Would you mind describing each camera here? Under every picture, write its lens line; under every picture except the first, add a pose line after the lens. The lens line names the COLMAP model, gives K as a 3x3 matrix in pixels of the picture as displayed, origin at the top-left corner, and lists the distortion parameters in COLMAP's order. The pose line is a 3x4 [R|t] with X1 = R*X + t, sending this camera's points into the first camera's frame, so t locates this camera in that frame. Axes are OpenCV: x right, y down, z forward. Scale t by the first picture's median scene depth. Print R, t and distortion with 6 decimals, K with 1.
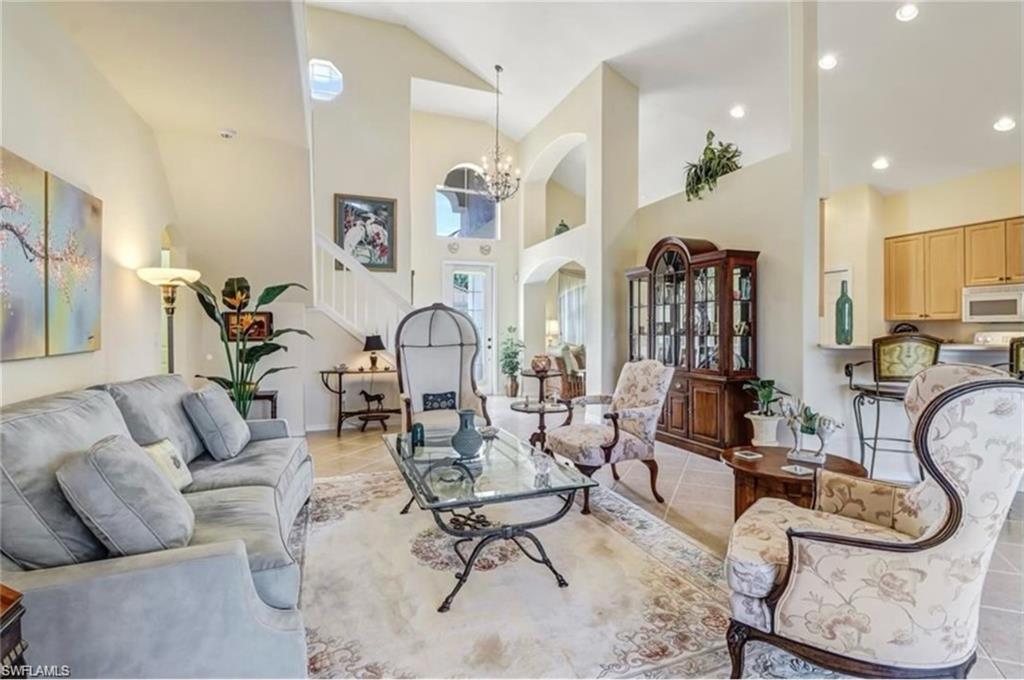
lens RADIAL K [[491.4, 0, 514.9], [0, 491.4, 323.4], [0, 0, 1]] dist [-0.001484, -0.000243]
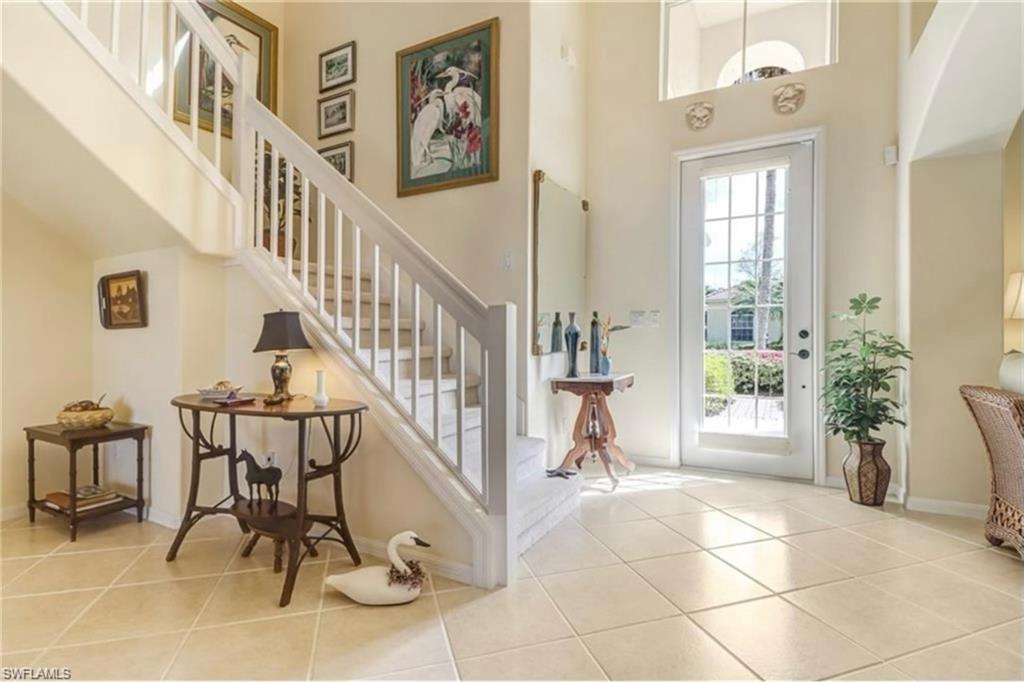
lens RADIAL K [[494.6, 0, 515.7], [0, 494.6, 334.1], [0, 0, 1]] dist [-0.000772, -0.009045]
pose [[0.661139, -0.002375, -0.750260, 0.109241], [0.012776, 0.999886, 0.008093, 0.033364], [0.750155, -0.014936, 0.661093, 0.723932]]
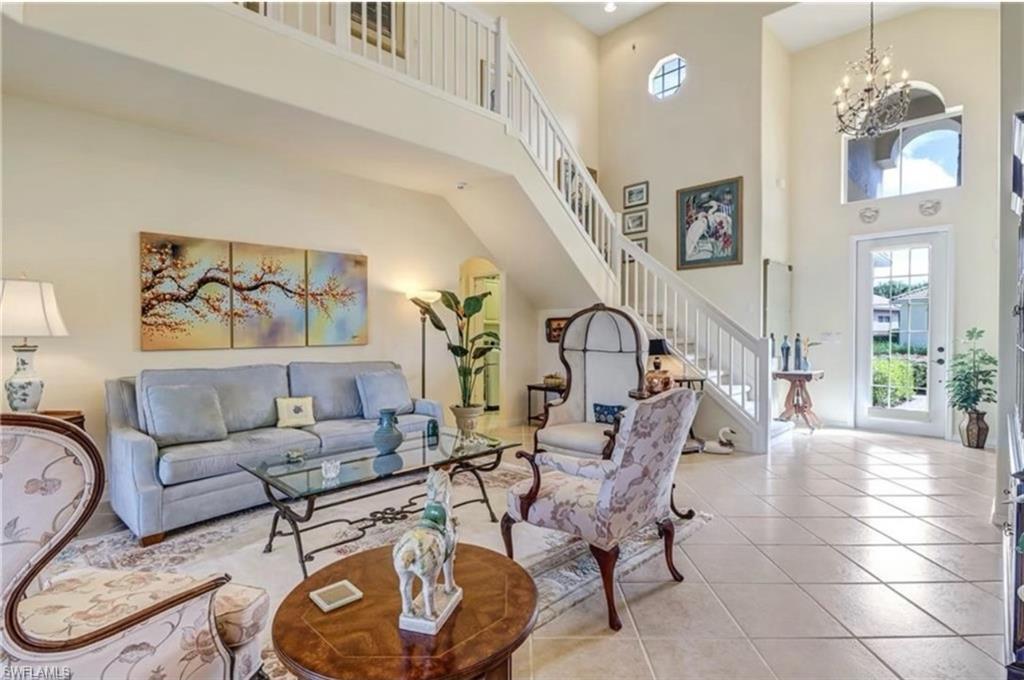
lens RADIAL K [[494.6, 0, 515.7], [0, 494.6, 333.1], [0, 0, 1]] dist [-0.000772, -0.009045]
pose [[0.405254, 0.004091, -0.914195, 0.376119], [0.008454, 0.999930, 0.008223, 0.002588], [0.914165, -0.011061, 0.405191, 0.313386]]
